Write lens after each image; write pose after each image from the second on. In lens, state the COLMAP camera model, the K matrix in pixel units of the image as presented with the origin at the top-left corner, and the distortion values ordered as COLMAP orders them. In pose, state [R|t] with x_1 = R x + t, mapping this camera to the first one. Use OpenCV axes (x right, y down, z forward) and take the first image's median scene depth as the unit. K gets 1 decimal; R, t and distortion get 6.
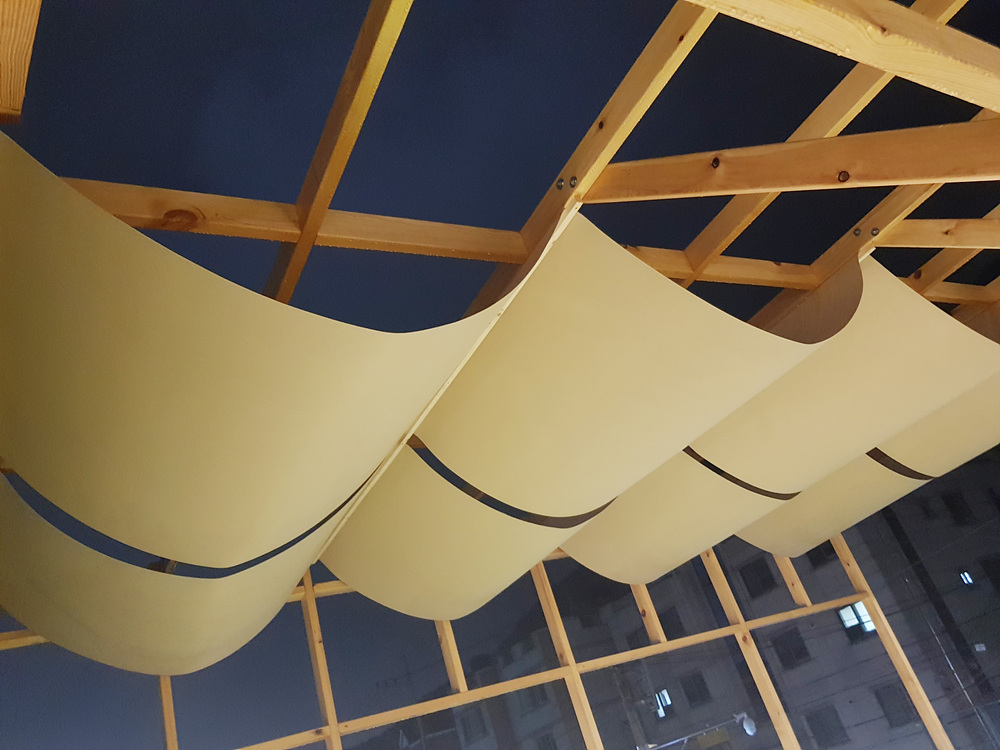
lens RADIAL K [[797.9, 0, 500.0], [0, 797.9, 375.0], [0, 0, 1]] dist [0.042380, -0.000133]
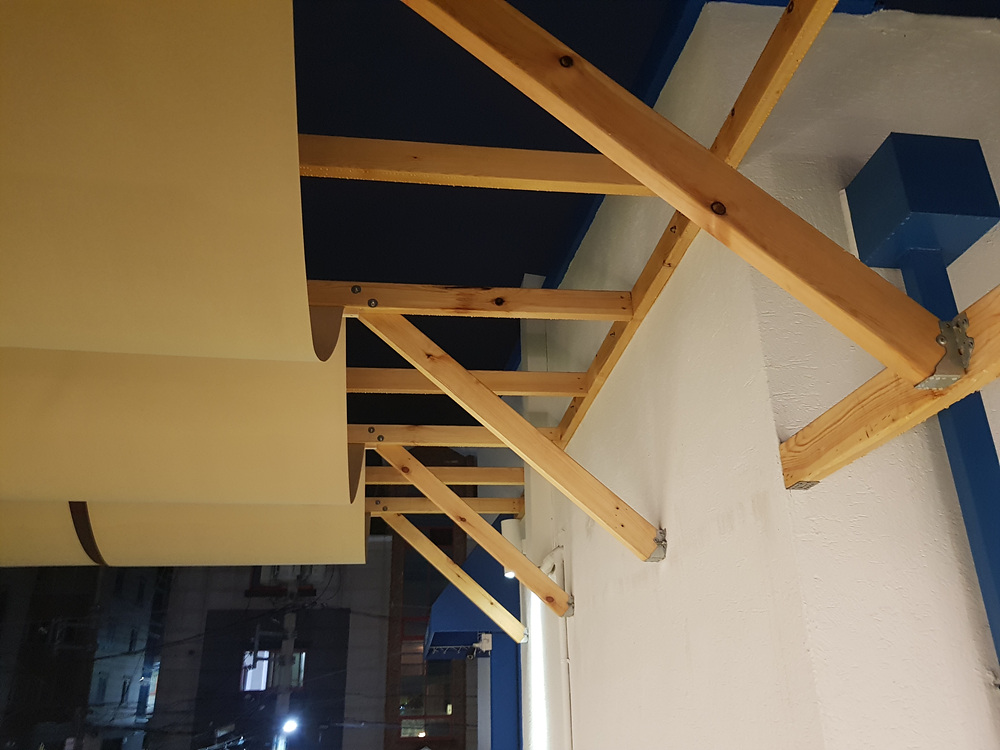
lens RADIAL K [[797.9, 0, 500.0], [0, 797.9, 375.0], [0, 0, 1]] dist [0.042380, -0.000133]
pose [[0.350780, 0.623425, 0.698781, -0.027238], [-0.533265, 0.746373, -0.398192, 0.104703], [-0.769794, -0.232958, 0.594263, 0.257453]]
